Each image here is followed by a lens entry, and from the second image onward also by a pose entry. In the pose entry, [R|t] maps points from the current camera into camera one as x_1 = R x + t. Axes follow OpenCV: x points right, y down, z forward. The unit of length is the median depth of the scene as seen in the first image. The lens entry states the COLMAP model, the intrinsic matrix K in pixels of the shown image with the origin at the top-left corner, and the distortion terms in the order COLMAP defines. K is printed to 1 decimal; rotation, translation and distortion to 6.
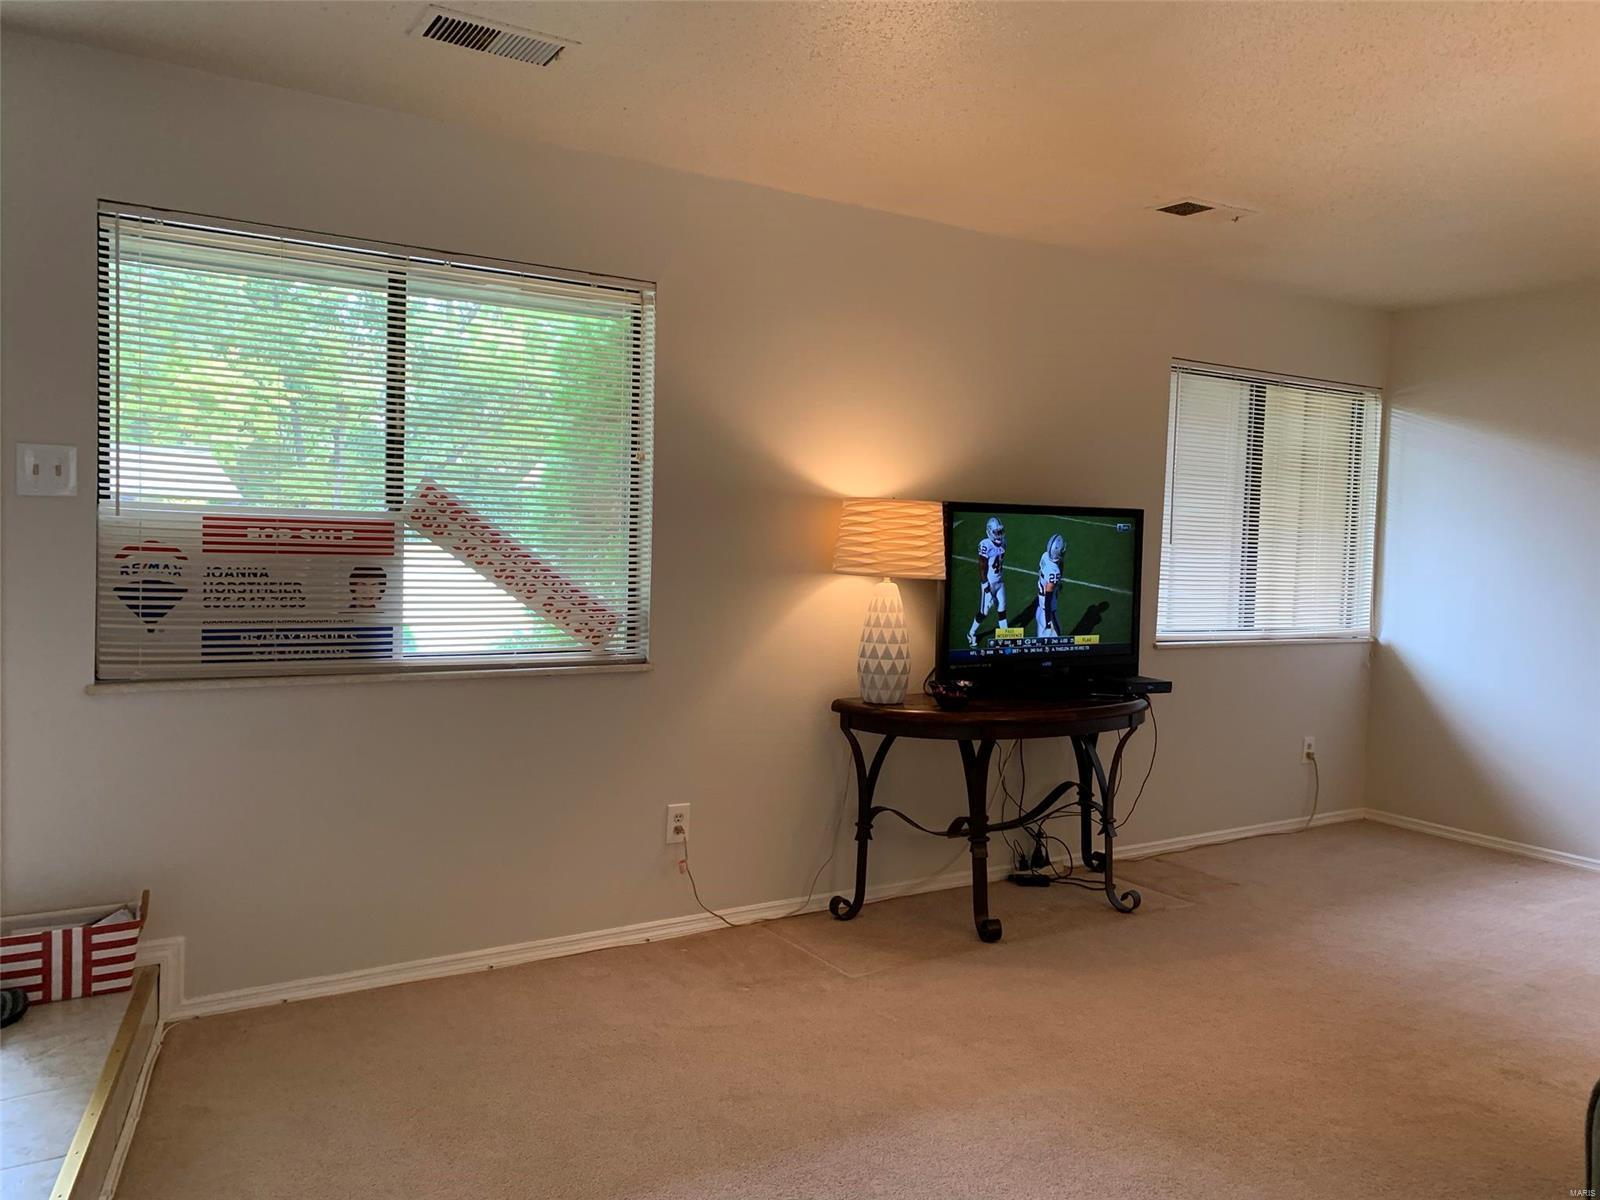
lens RADIAL K [[1218.7, 0, 821.1], [0, 1218.7, 598.2], [0, 0, 1]] dist [0.023415, -0.001787]
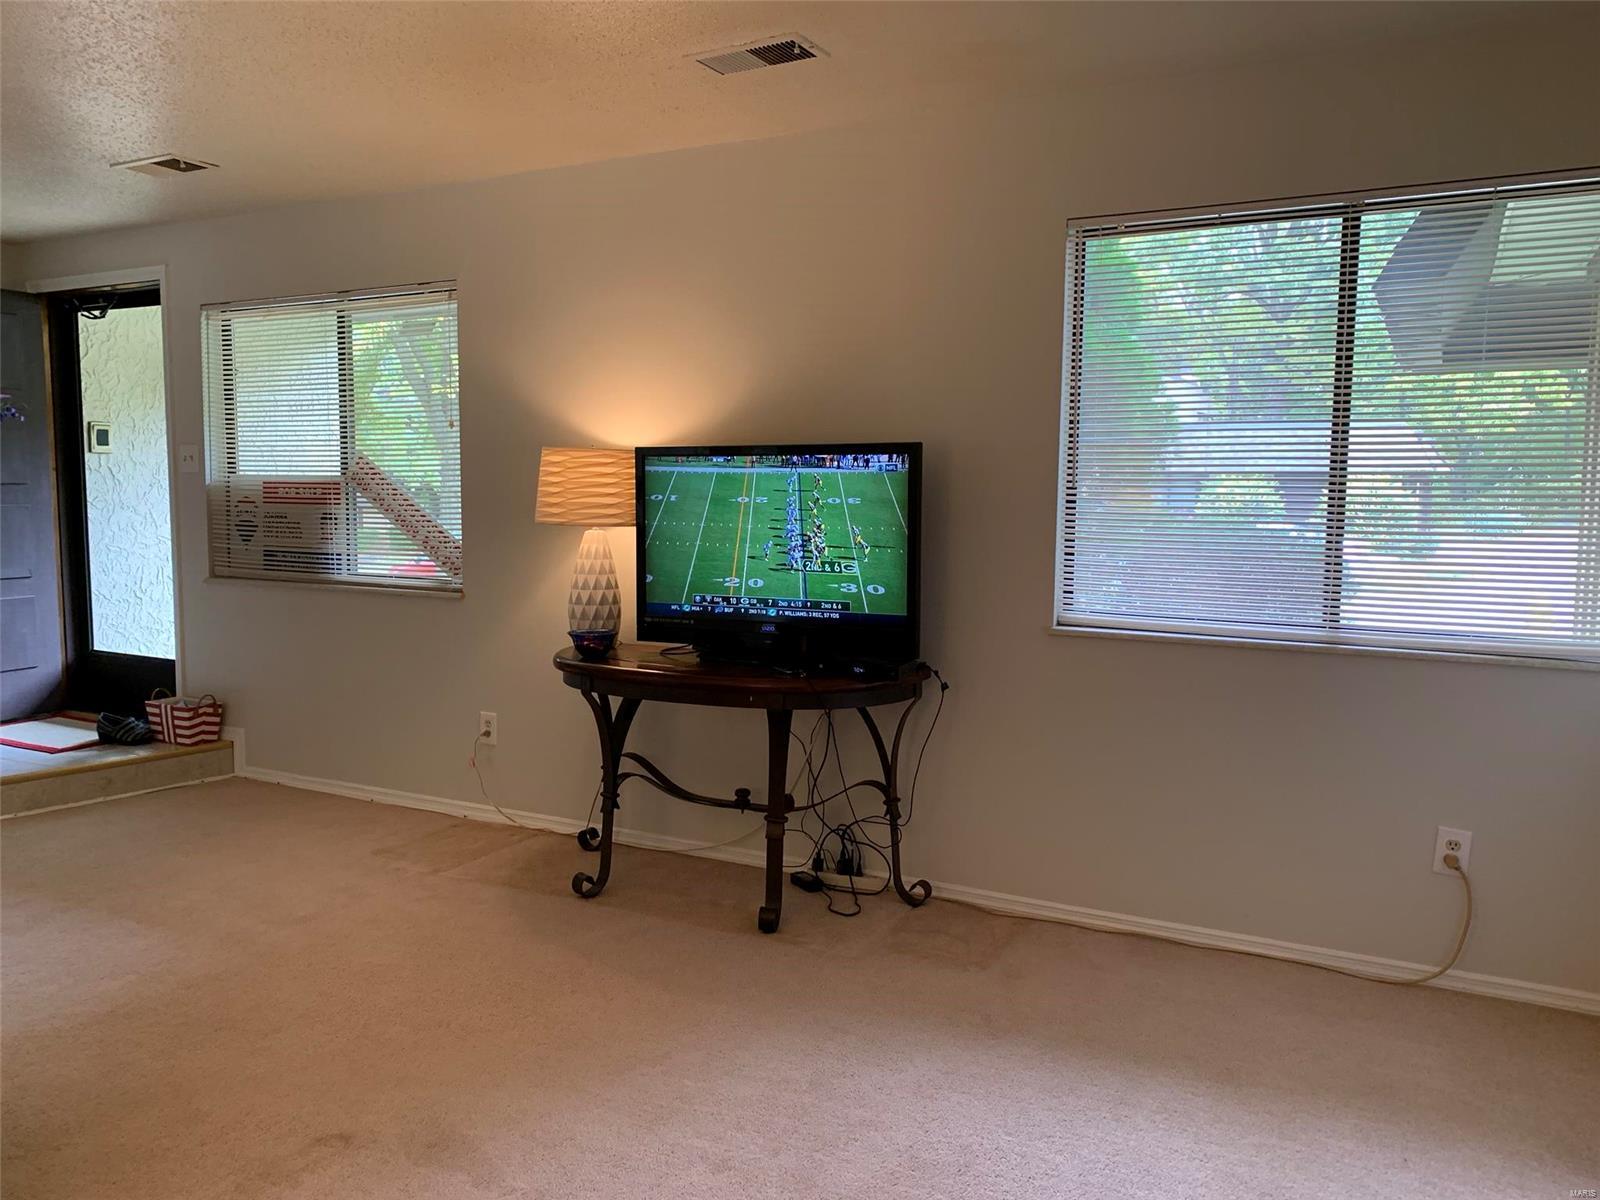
lens RADIAL K [[1218.7, 0, 821.1], [0, 1218.7, 598.2], [0, 0, 1]] dist [0.023415, -0.001787]
pose [[0.491688, 0.055094, -0.869027, 1.047057], [-0.037954, 0.998404, 0.041822, -0.005656], [0.869944, 0.012420, 0.492995, 0.668152]]
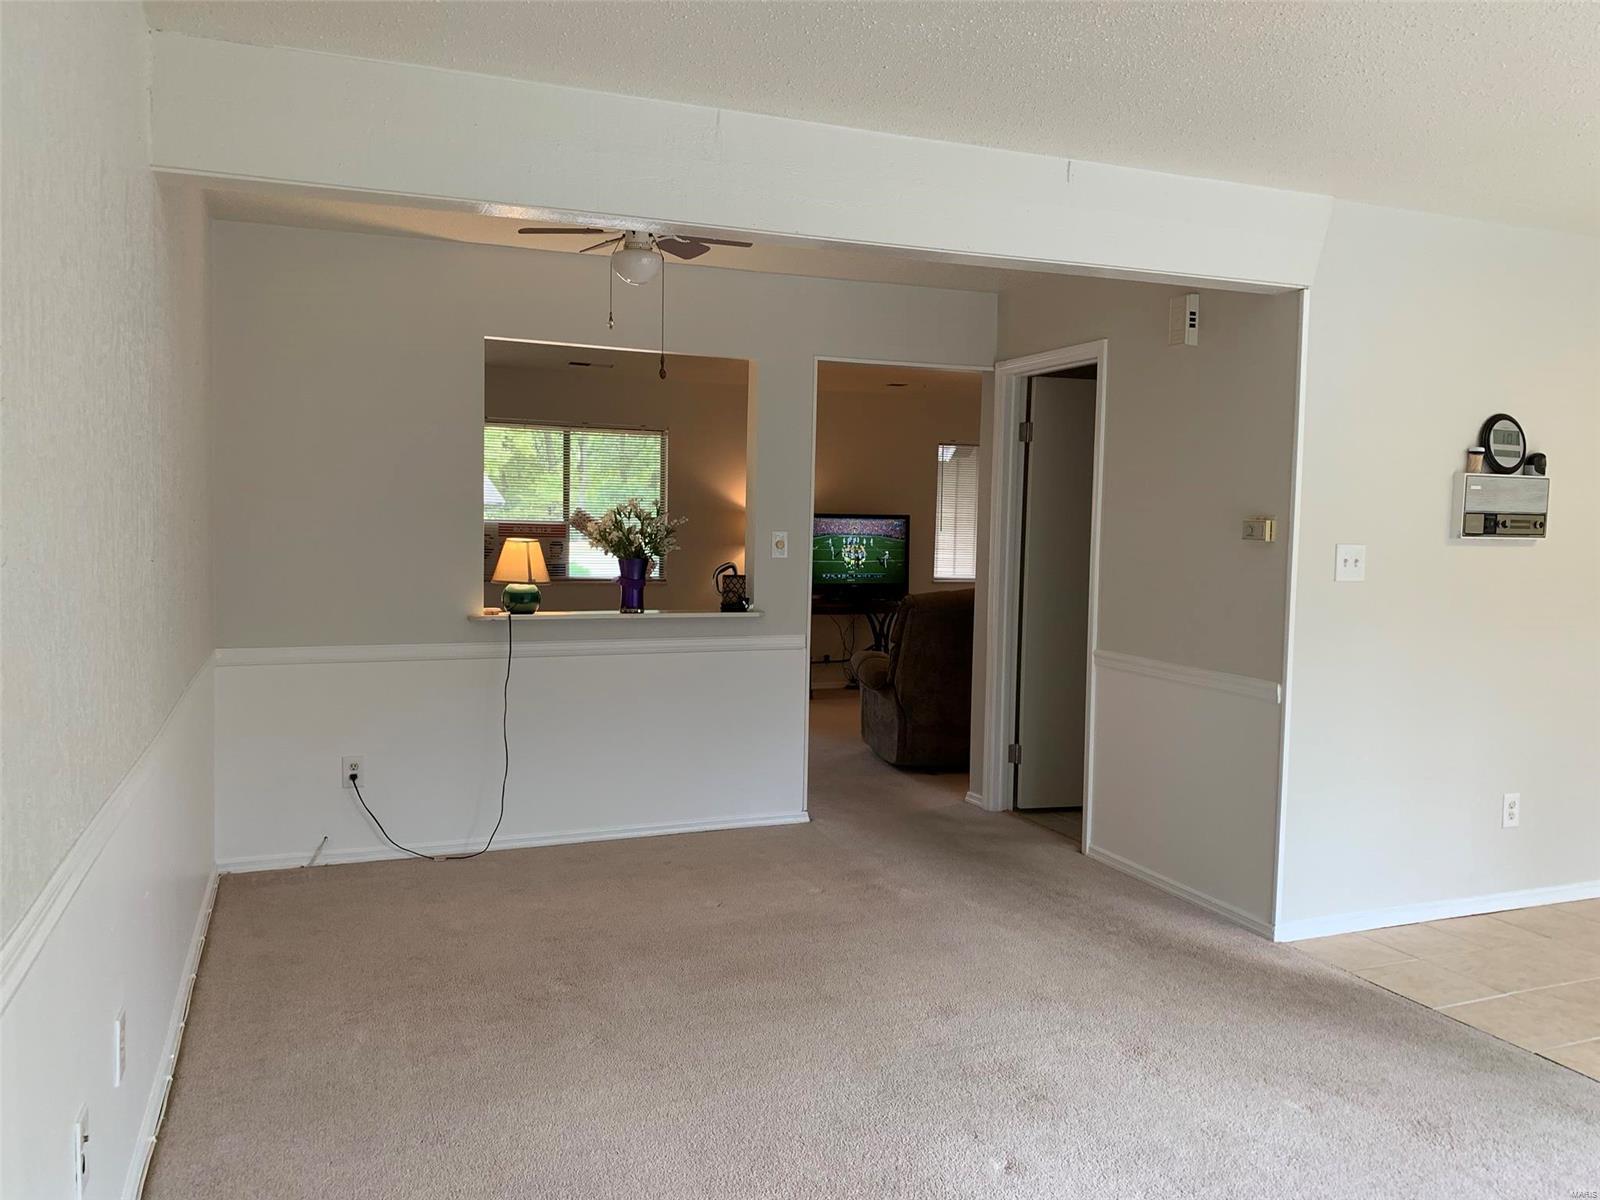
lens RADIAL K [[1218.7, 0, 821.1], [0, 1218.7, 598.2], [0, 0, 1]] dist [0.023415, -0.001787]
pose [[0.981569, 0.001269, -0.191102, 0.621050], [-0.000493, 0.999991, 0.004104, 0.076031], [0.191106, -0.003934, 0.981562, -1.321569]]
